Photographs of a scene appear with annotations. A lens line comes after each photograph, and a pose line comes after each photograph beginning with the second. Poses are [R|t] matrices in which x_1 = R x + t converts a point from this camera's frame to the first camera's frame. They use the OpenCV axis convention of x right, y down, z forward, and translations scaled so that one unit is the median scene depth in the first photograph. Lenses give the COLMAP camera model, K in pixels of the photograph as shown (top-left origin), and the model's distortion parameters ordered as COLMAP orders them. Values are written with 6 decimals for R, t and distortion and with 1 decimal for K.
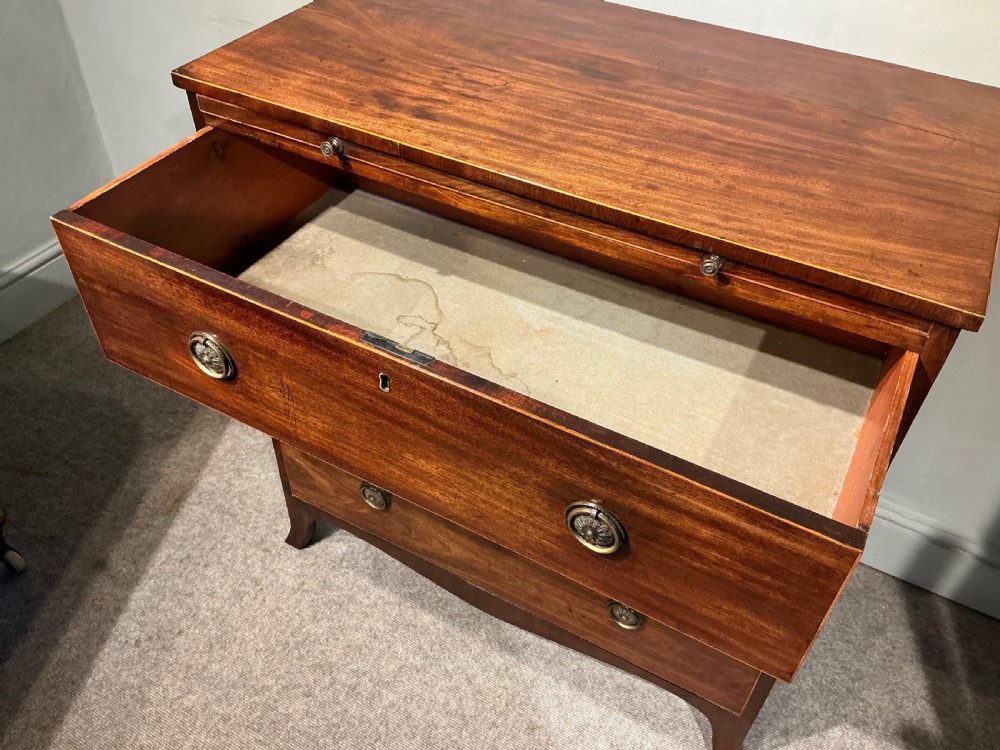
lens RADIAL K [[833.1, 0, 500.0], [0, 833.1, 375.0], [0, 0, 1]] dist [0.139911, -0.305834]
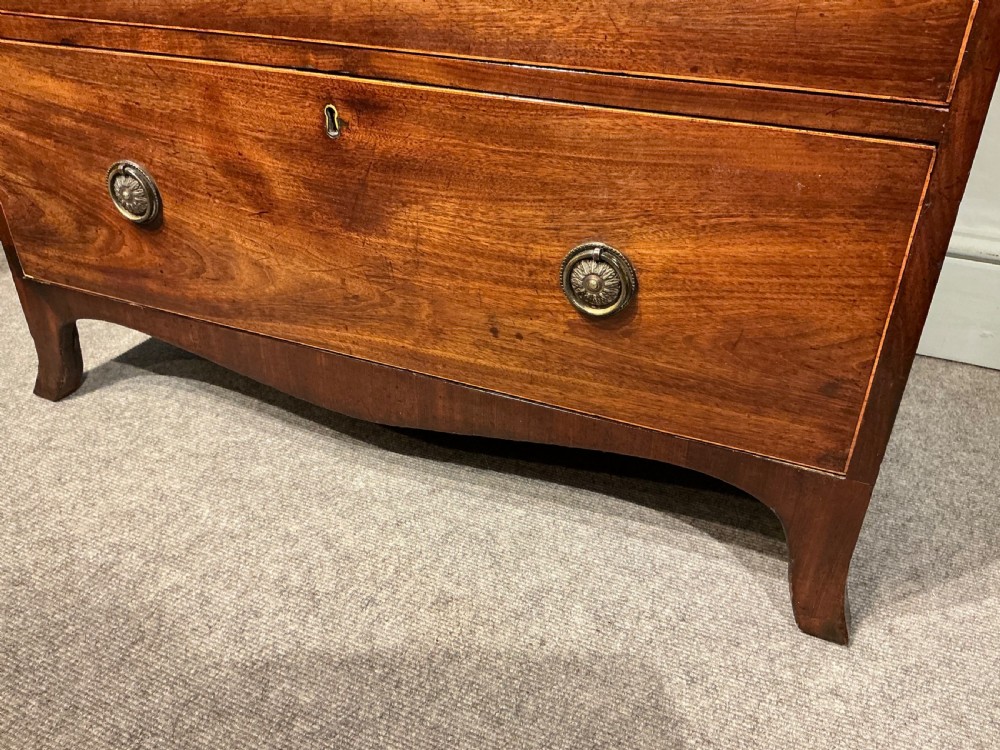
lens RADIAL K [[833.1, 0, 500.0], [0, 833.1, 375.0], [0, 0, 1]] dist [0.139911, -0.305834]
pose [[0.996369, -0.065069, 0.054908, 0.052444], [0.074278, 0.979536, -0.187060, 0.375865], [-0.041613, 0.190460, 0.980813, 0.454619]]
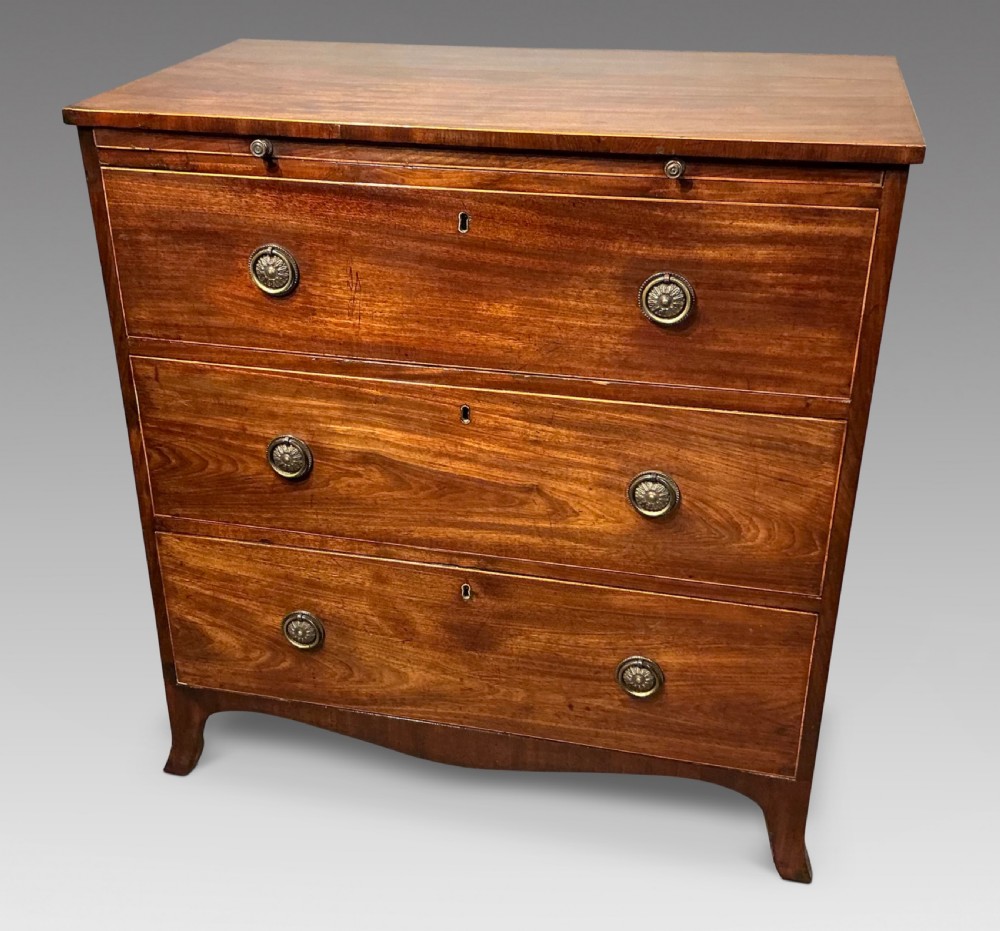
lens RADIAL K [[1230.8, 0, 463.7], [0, 1230.8, 464.5], [0, 0, 1]] dist [0.155689, -0.314167]
pose [[0.967853, -0.149006, 0.202626, -0.211415], [0.198108, 0.947987, -0.249145, 0.312176], [-0.154963, 0.281278, 0.947032, -0.183934]]
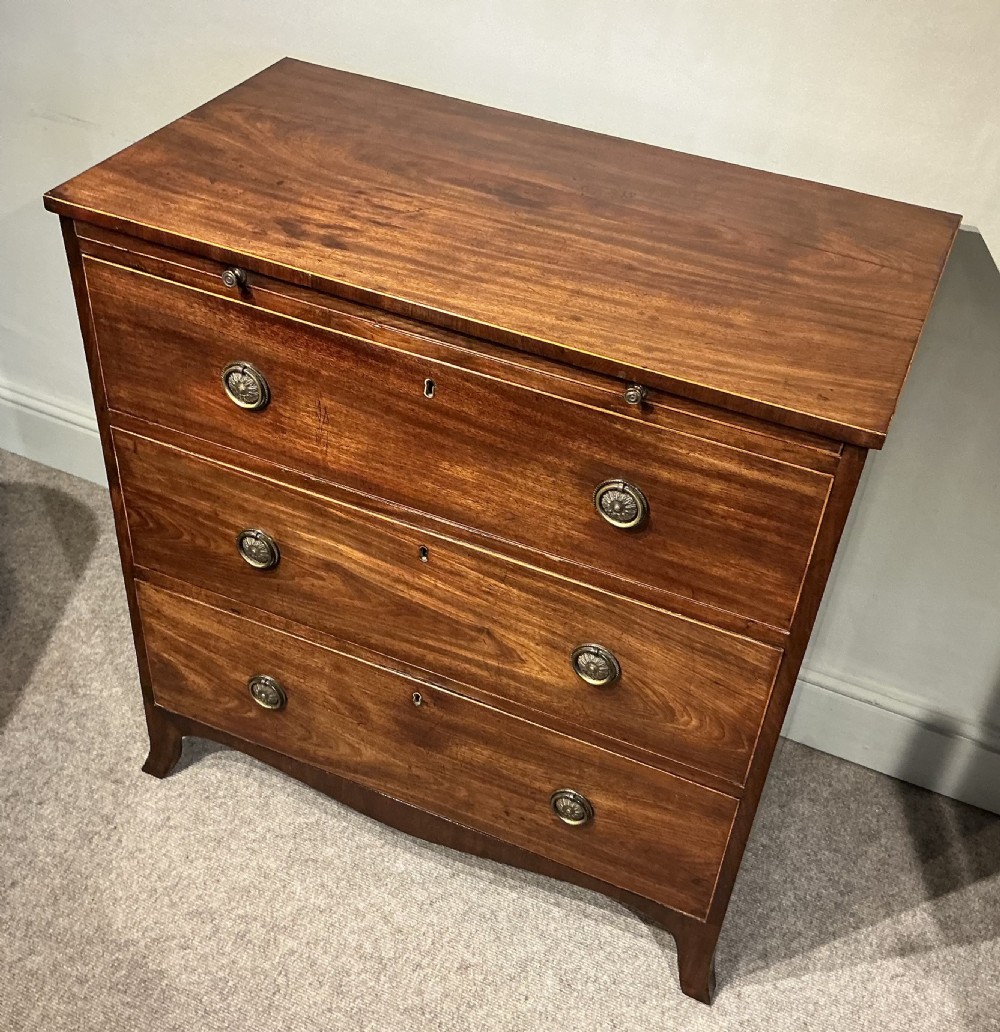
lens RADIAL K [[1257.9, 0, 523.2], [0, 1257.9, 530.1], [0, 0, 1]] dist [0.165680, -0.382104]
pose [[0.993908, -0.026651, 0.106938, -0.027268], [0.032855, 0.997852, -0.056678, 0.063002], [-0.105198, 0.059846, 0.992649, -0.267023]]
